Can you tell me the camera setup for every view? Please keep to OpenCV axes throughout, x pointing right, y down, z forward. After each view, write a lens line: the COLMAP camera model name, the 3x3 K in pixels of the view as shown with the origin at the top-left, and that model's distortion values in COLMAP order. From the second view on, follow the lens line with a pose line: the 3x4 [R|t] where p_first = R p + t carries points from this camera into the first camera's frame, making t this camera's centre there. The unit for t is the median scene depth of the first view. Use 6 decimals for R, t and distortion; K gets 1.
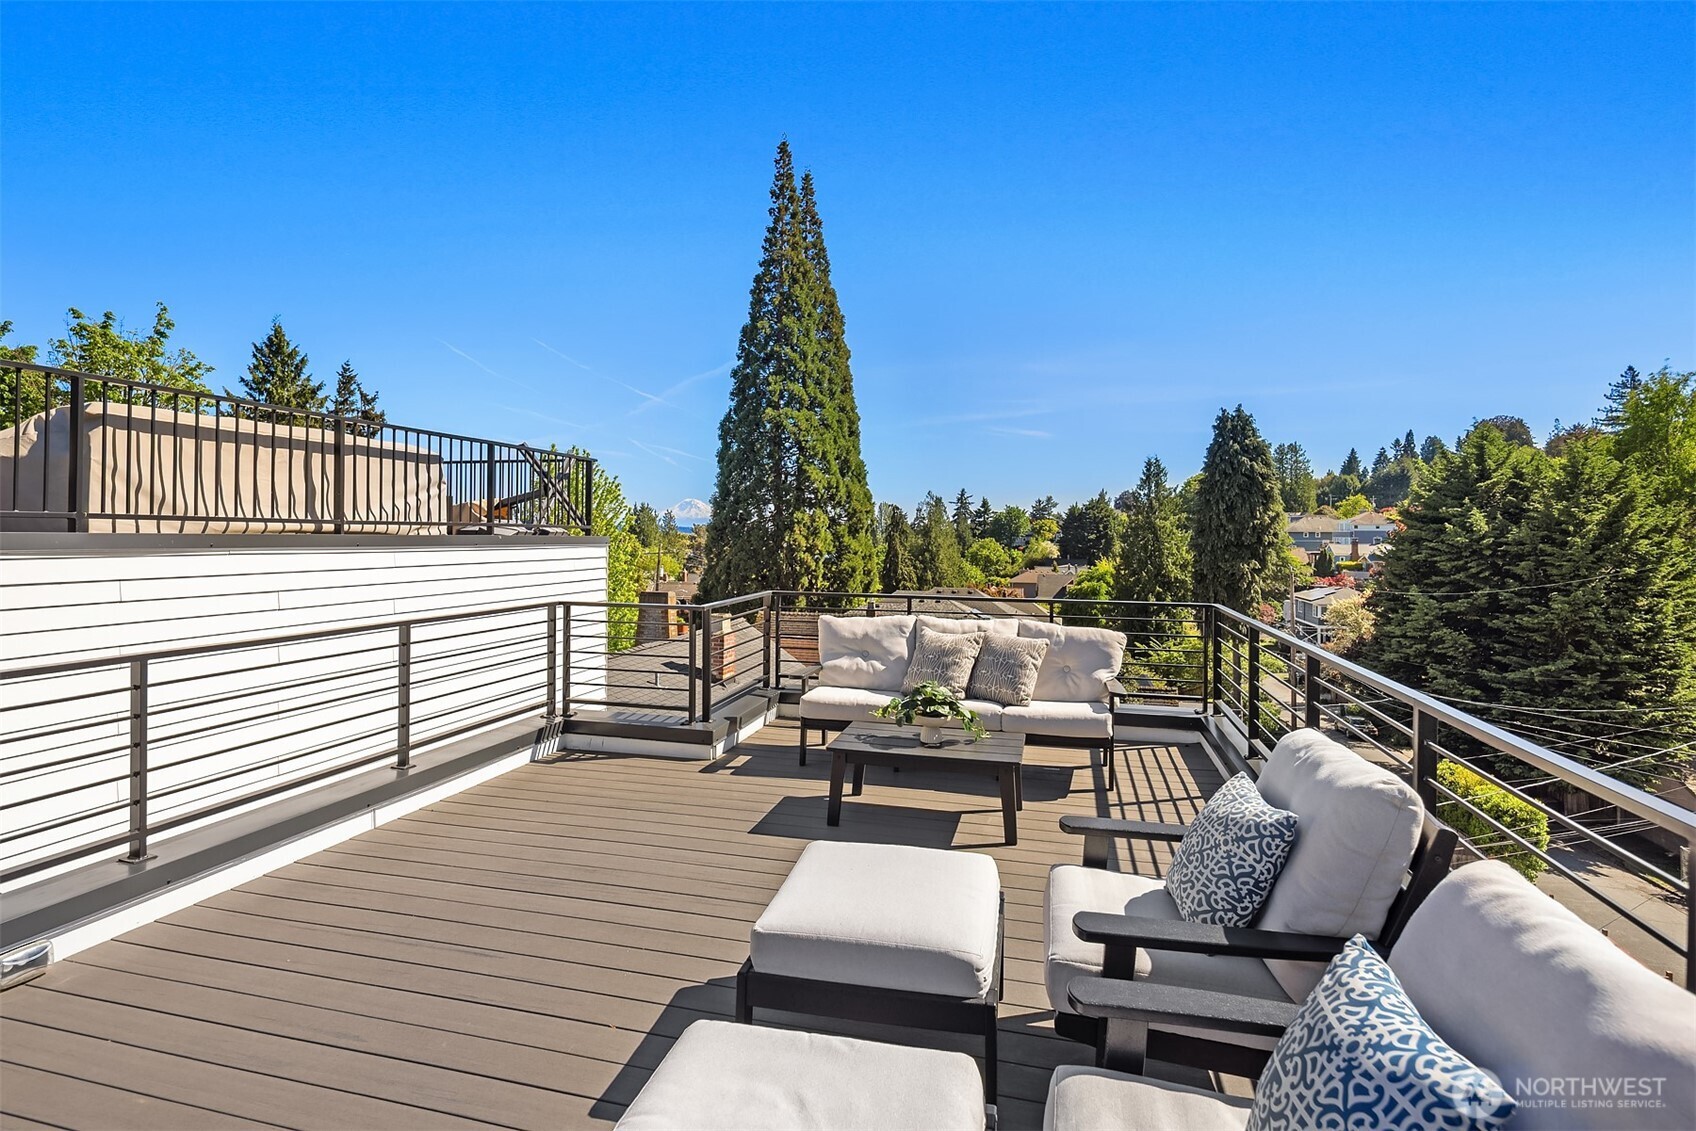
lens RADIAL K [[843.7, 0, 838.5], [0, 843.7, 535.2], [0, 0, 1]] dist [0.007214, 0.001902]
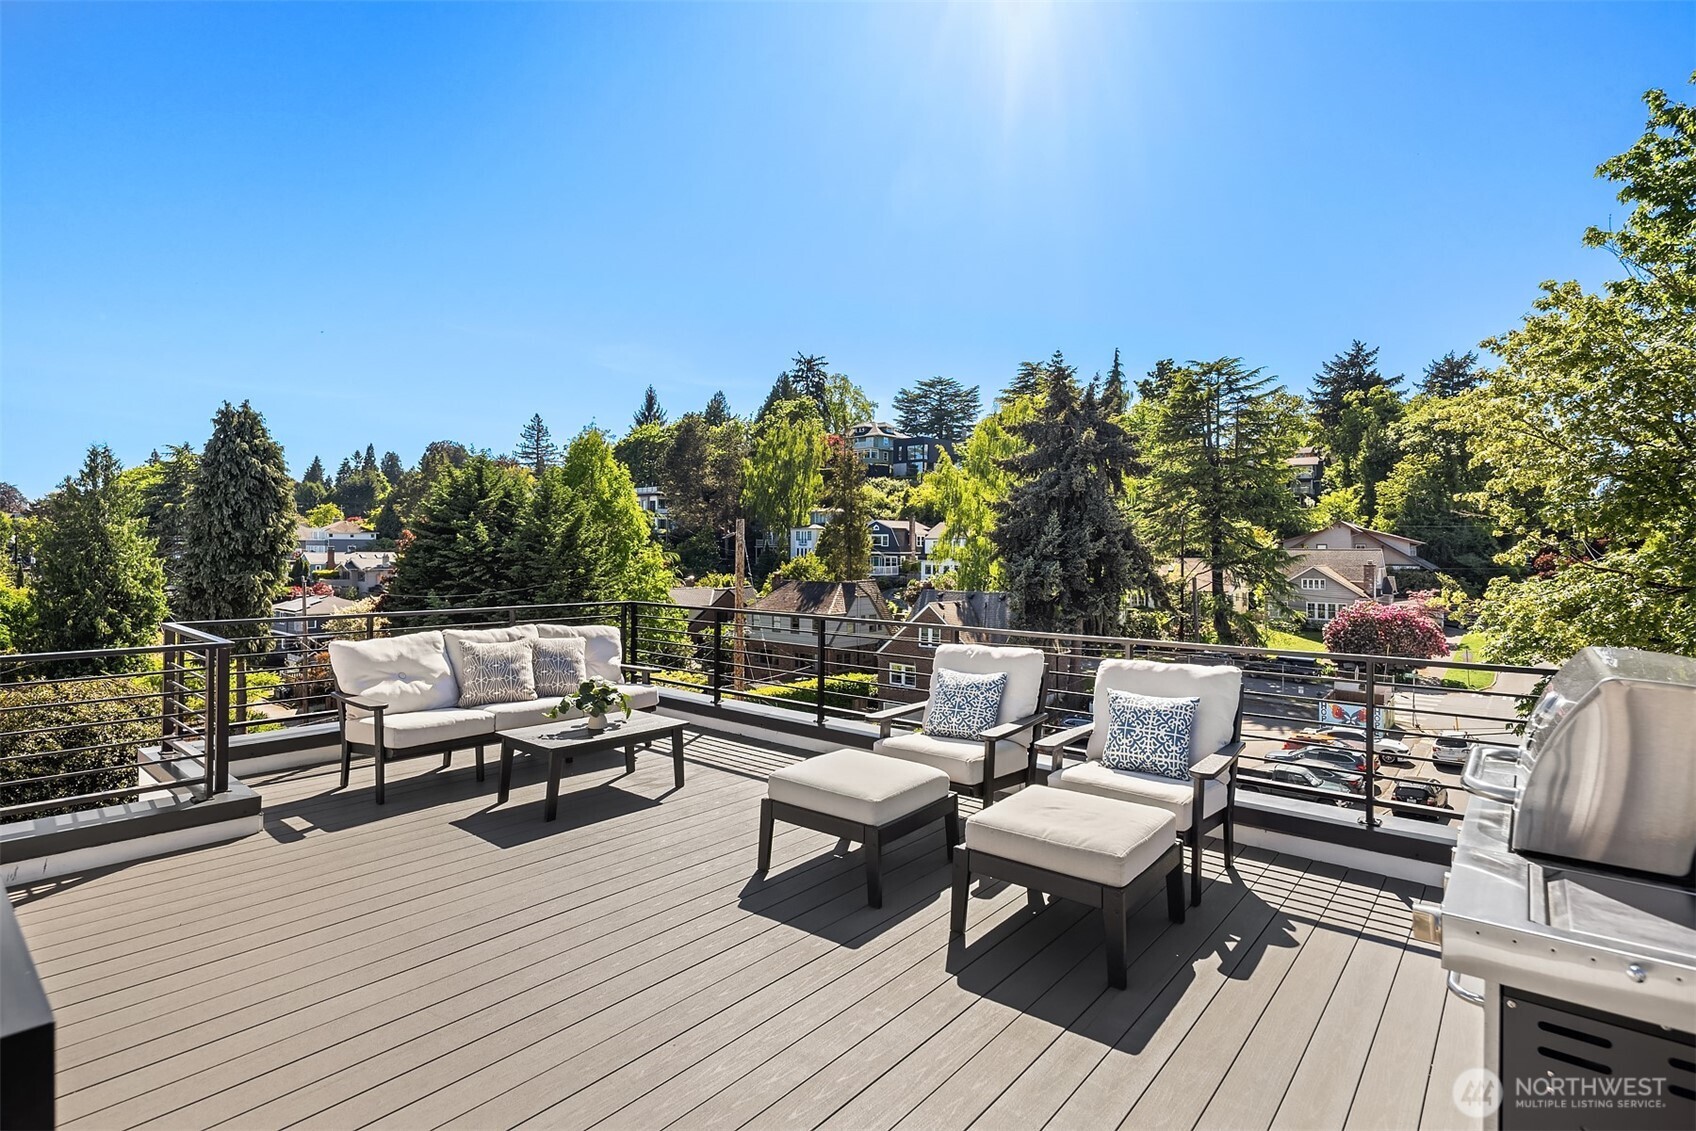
lens RADIAL K [[843.7, 0, 864.0], [0, 843.7, 547.6], [0, 0, 1]] dist [0.007214, 0.001902]
pose [[0.414427, -0.002361, 0.910079, -0.094919], [-0.002498, 0.999990, 0.003731, -0.001055], [-0.910079, -0.003820, 0.414417, 0.022237]]
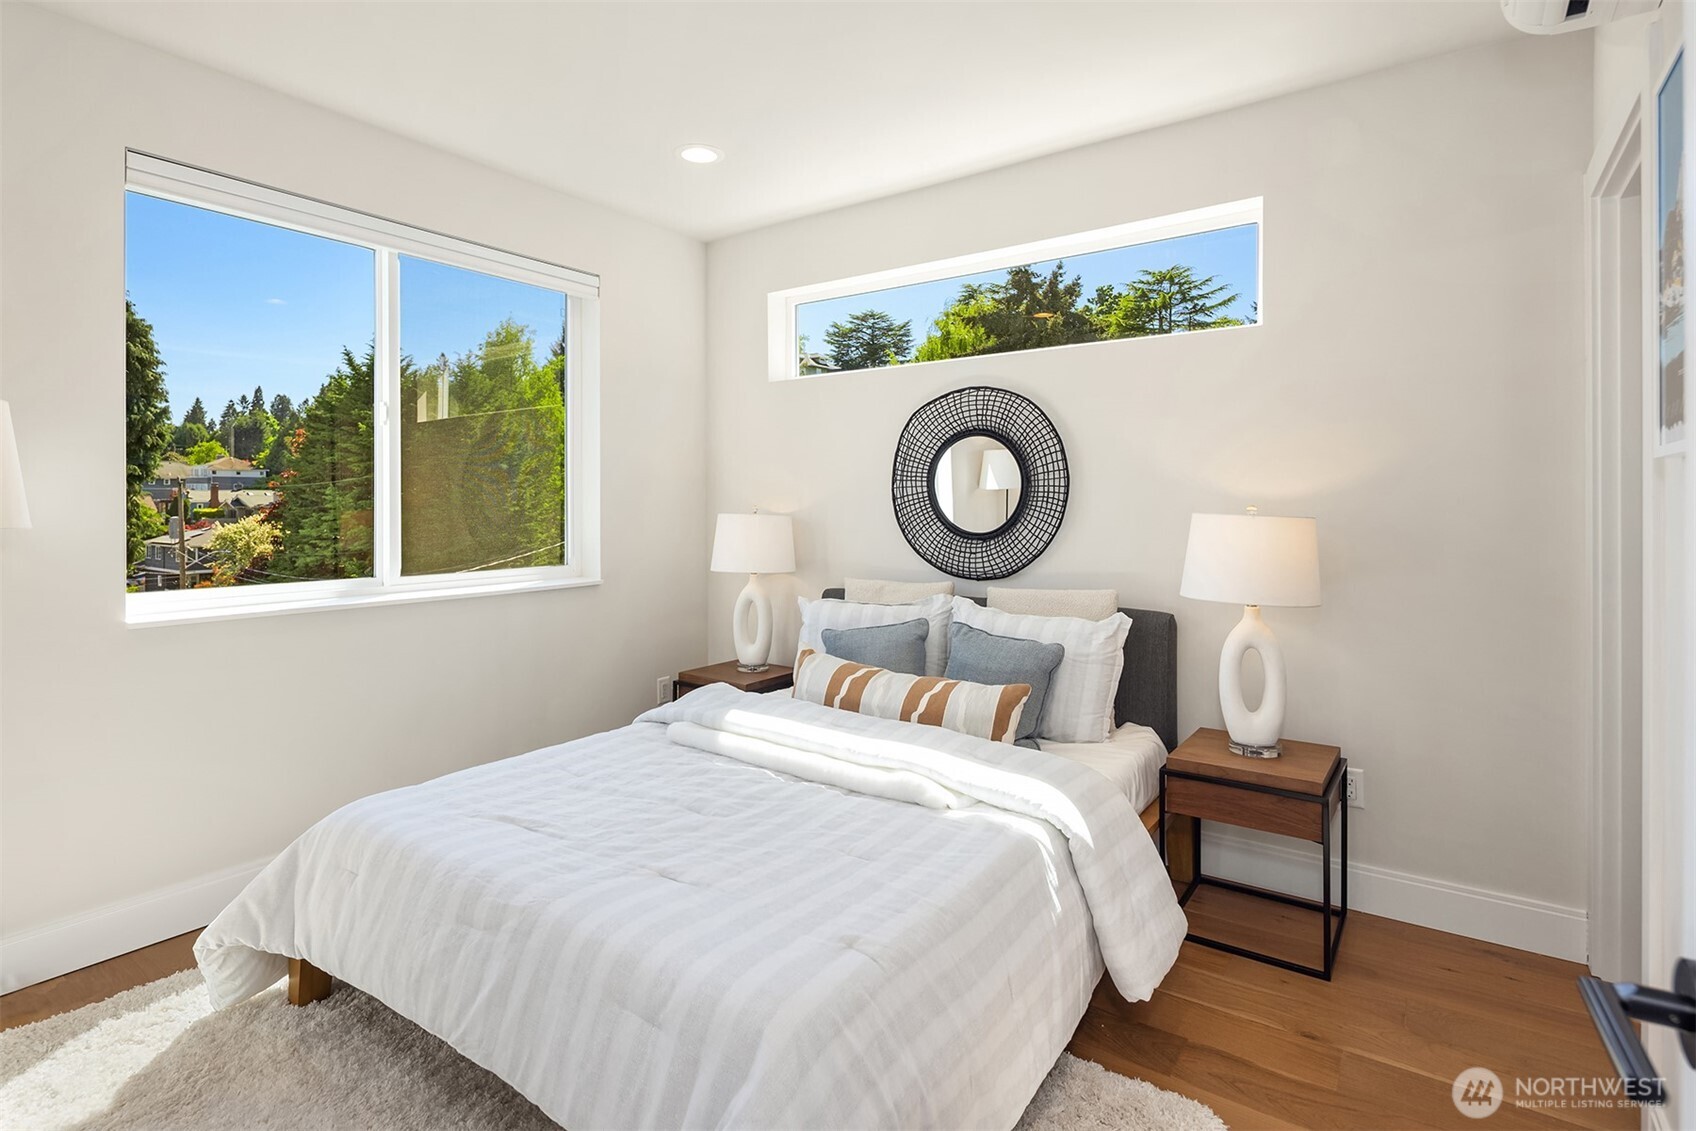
lens RADIAL K [[843.7, 0, 838.1], [0, 843.7, 528.4], [0, 0, 1]] dist [0.007214, 0.001902]
pose [[0.349831, -0.014912, 0.936694, -0.034942], [0.004025, 0.999888, 0.014414, 0.097339], [-0.936804, -0.001272, 0.349852, 0.102823]]
